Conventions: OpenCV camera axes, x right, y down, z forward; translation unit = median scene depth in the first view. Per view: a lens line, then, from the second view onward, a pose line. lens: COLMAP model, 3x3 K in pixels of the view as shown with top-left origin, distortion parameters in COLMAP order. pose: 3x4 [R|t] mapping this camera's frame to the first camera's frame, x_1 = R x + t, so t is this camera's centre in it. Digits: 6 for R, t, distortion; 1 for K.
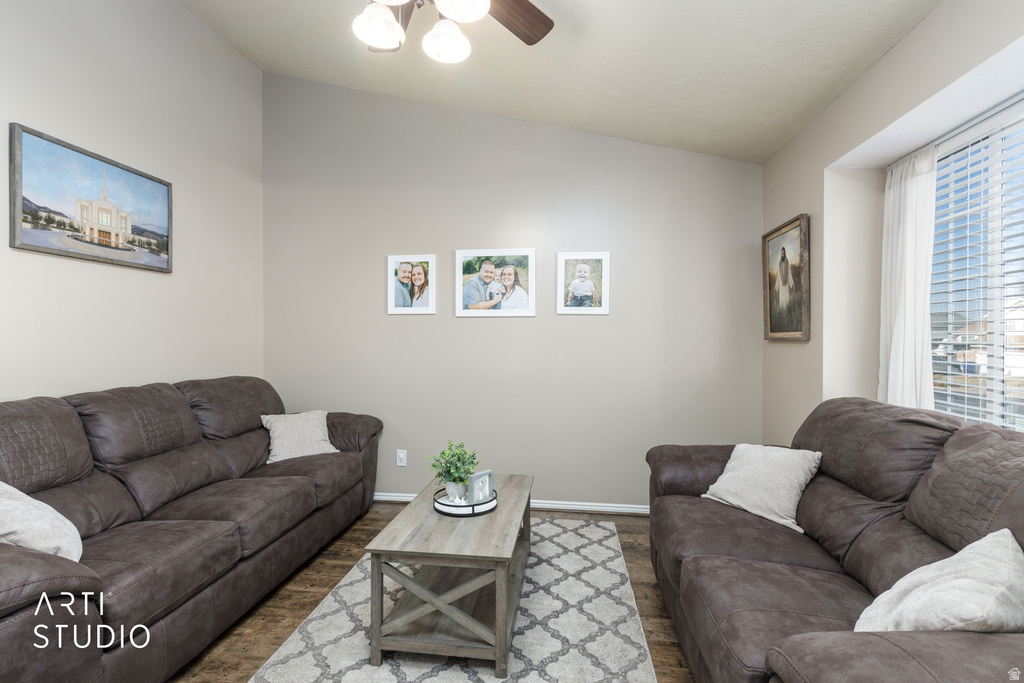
lens RADIAL K [[462.2, 0, 510.1], [0, 462.2, 336.2], [0, 0, 1]] dist [0.014522, -0.004508]
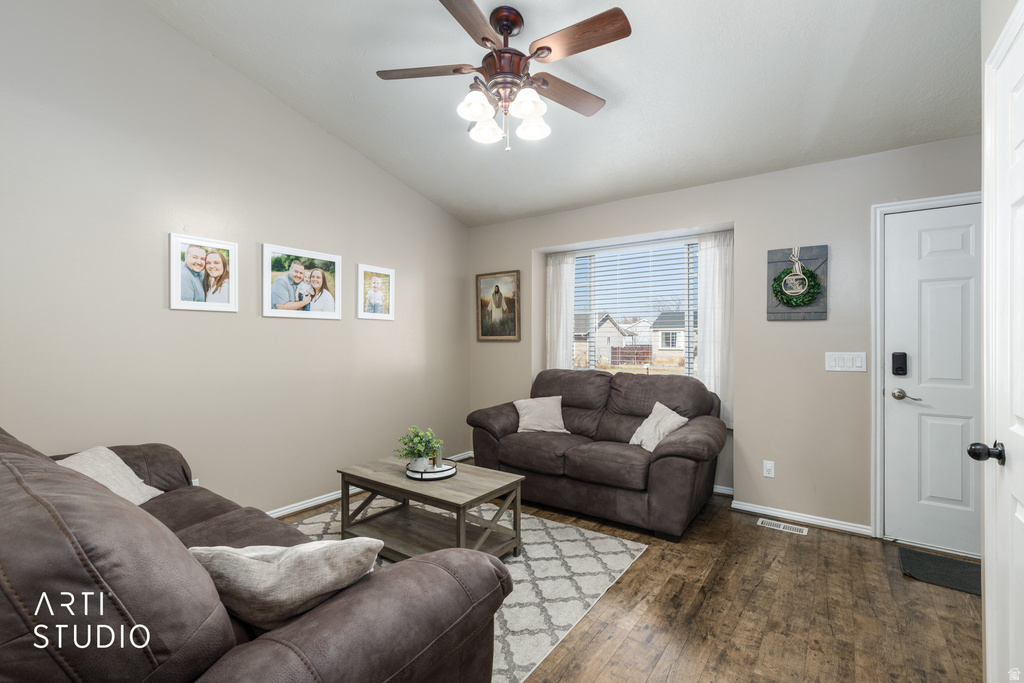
lens RADIAL K [[462.2, 0, 510.1], [0, 462.2, 336.2], [0, 0, 1]] dist [0.014522, -0.004508]
pose [[0.471379, 0.005589, 0.881913, -0.908919], [-0.003907, 0.999983, -0.004249, -0.001269], [-0.881922, -0.001443, 0.471393, 0.183232]]
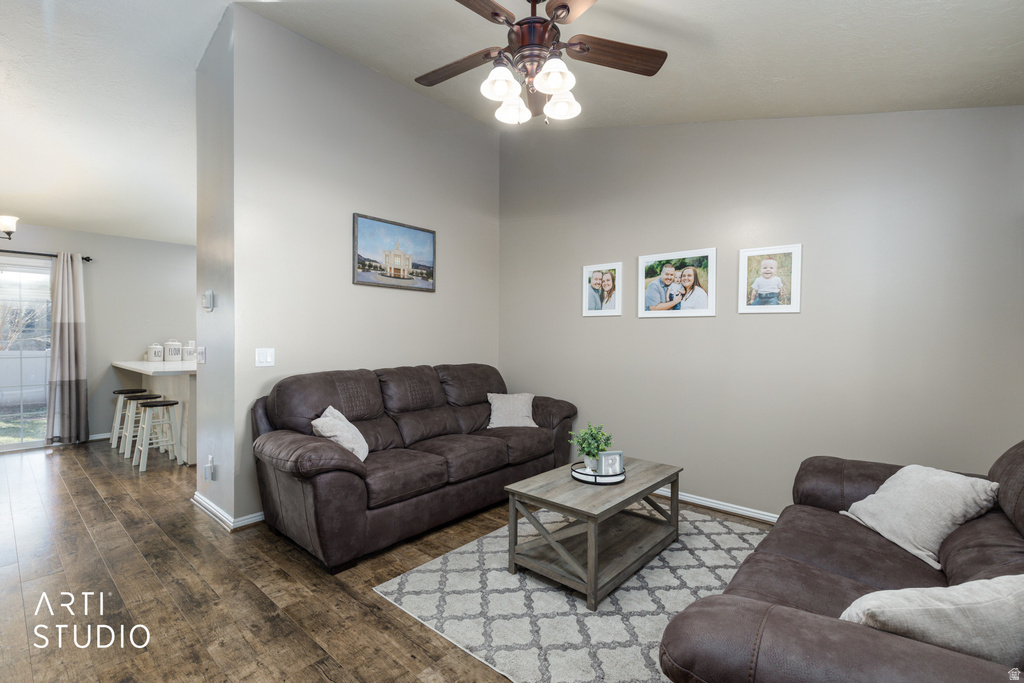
lens RADIAL K [[462.2, 0, 510.1], [0, 462.2, 336.2], [0, 0, 1]] dist [0.014522, -0.004508]
pose [[0.831214, 0.006330, -0.555917, 0.310718], [-0.005528, 0.999980, 0.003120, -0.000182], [0.555925, 0.000480, 0.831232, -0.097385]]
